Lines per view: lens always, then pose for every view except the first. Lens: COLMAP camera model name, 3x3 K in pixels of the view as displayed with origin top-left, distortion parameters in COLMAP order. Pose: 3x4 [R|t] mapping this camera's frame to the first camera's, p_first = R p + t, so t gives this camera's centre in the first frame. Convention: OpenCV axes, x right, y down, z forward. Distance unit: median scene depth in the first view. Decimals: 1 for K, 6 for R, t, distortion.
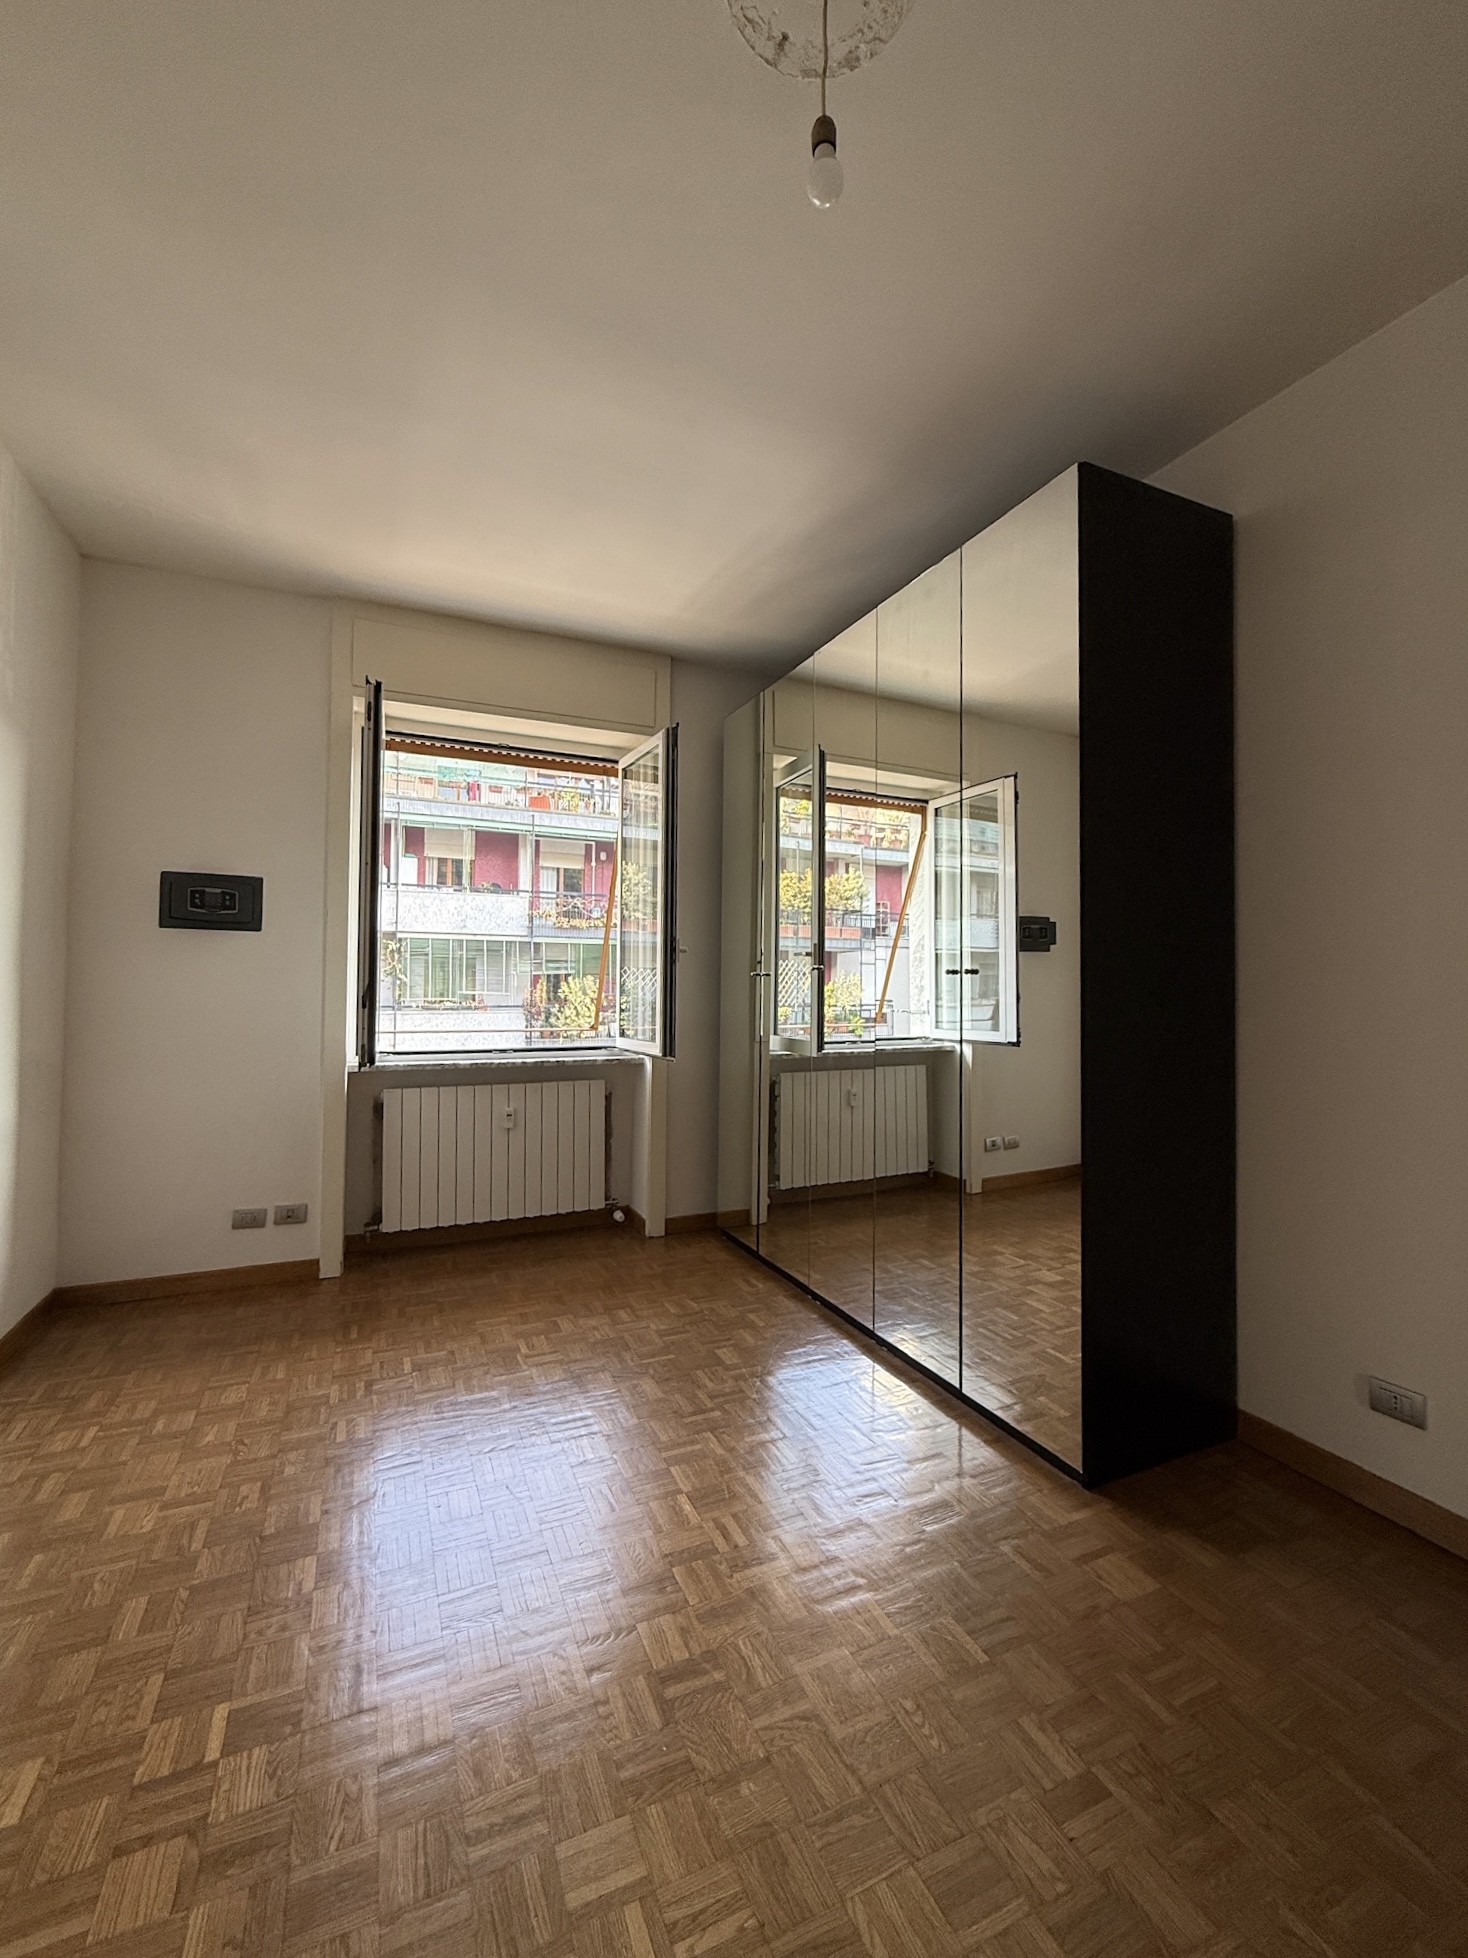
lens RADIAL K [[782.5, 0, 729.1], [0, 782.5, 969.3], [0, 0, 1]] dist [0.001413, -0.000023]
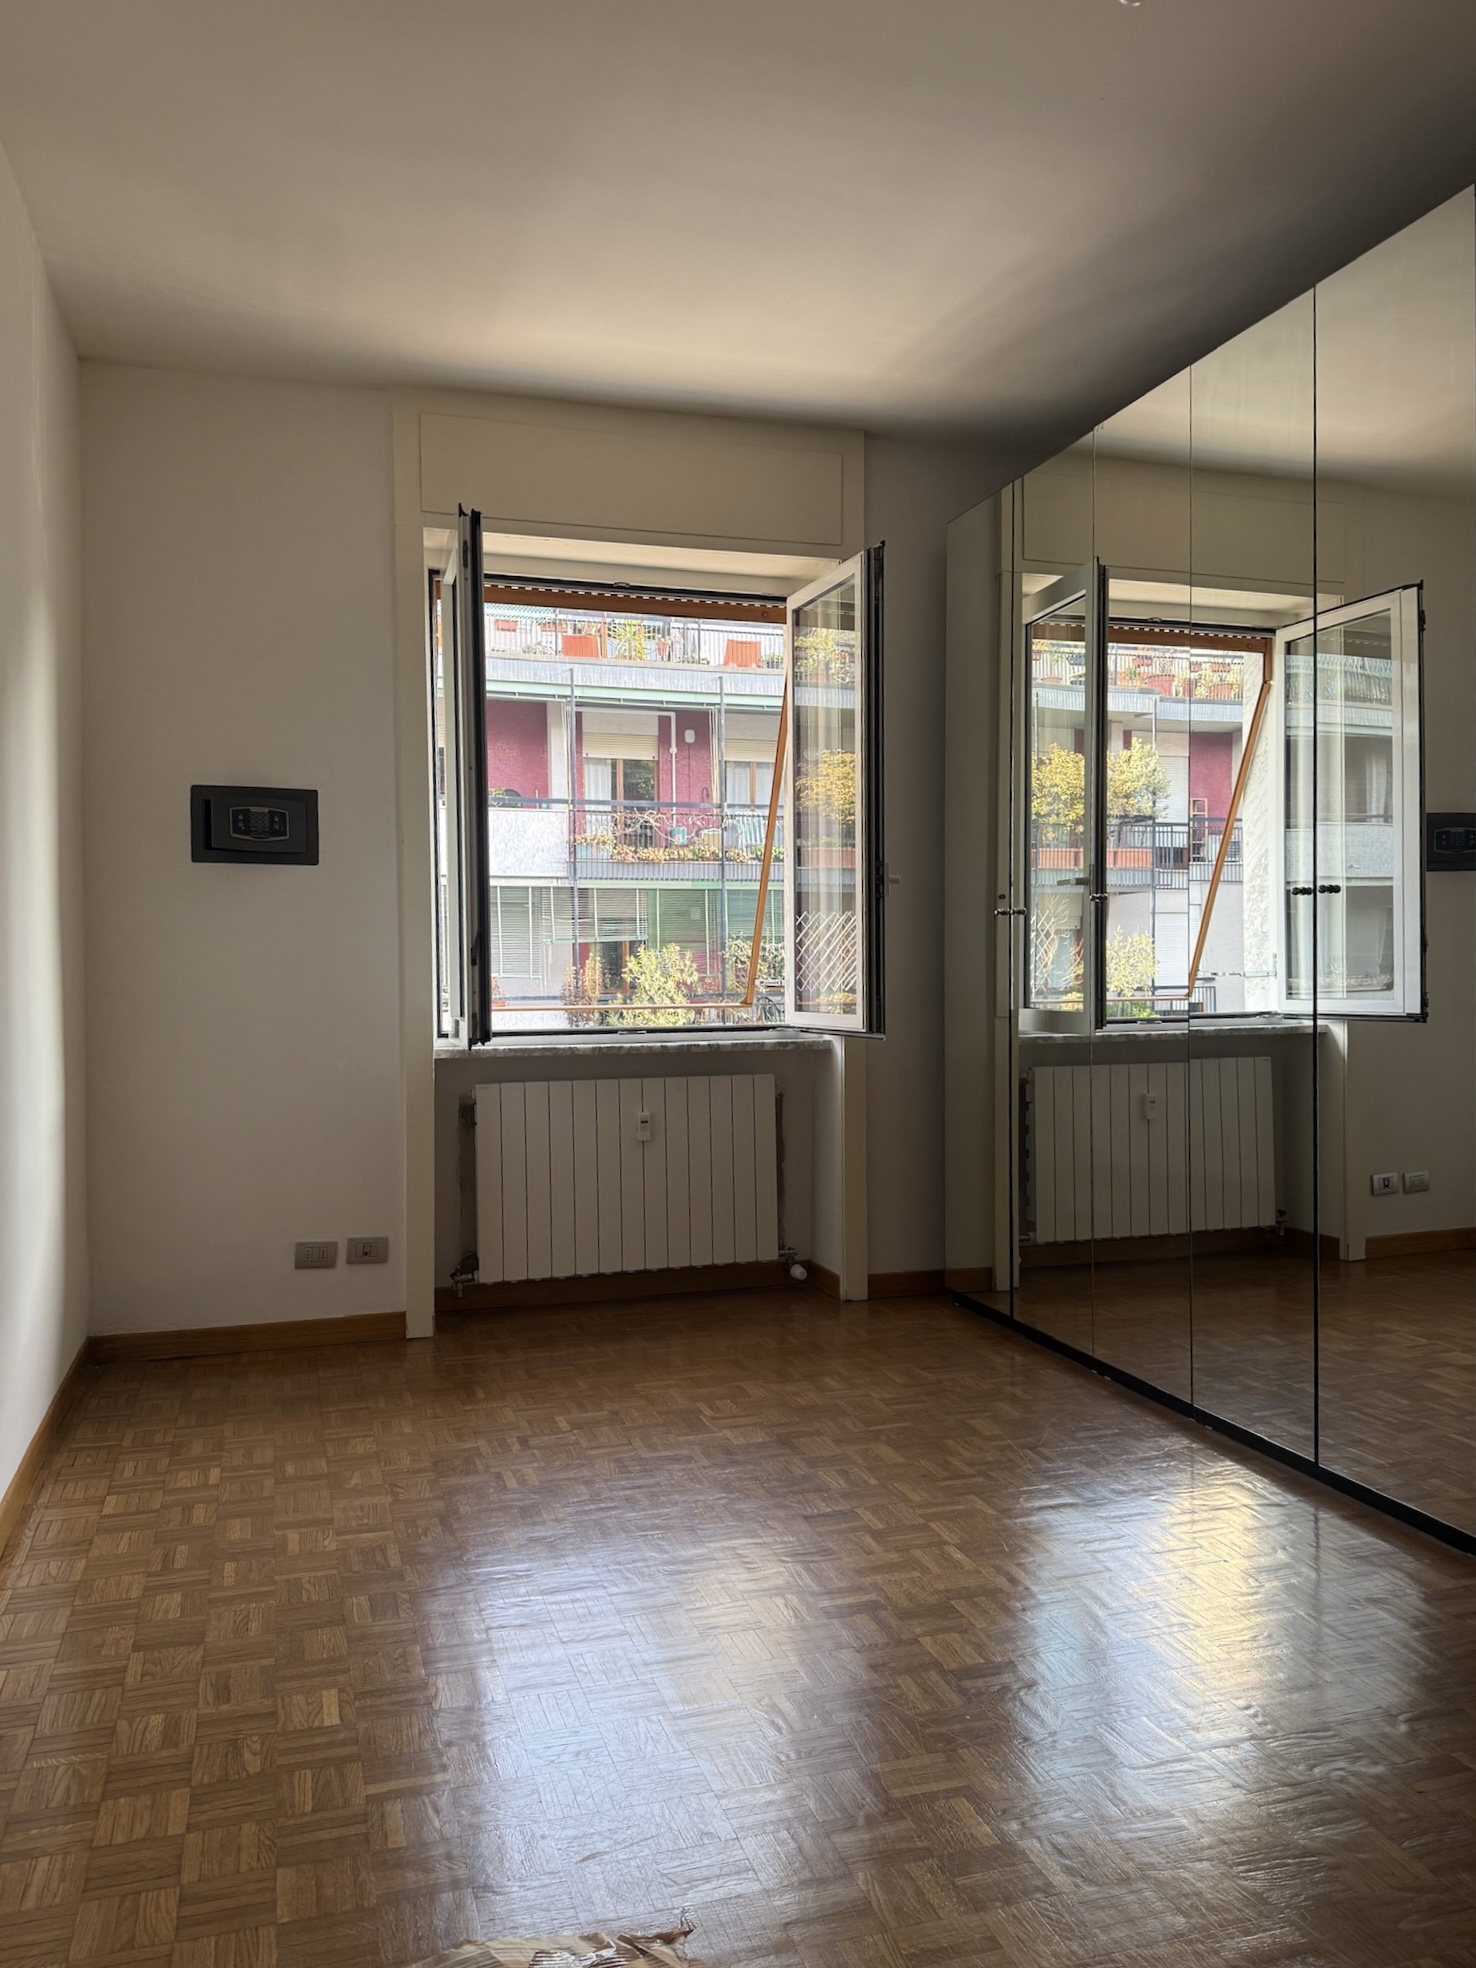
lens RADIAL K [[1377.8, 0, 739.3], [0, 1377.8, 999.0], [0, 0, 1]] dist [0.123651, -0.225053]
pose [[0.992489, -0.014207, -0.121505, -0.045796], [0.020075, 0.998683, 0.047211, 0.019991], [0.120674, -0.049296, 0.991467, -0.209670]]
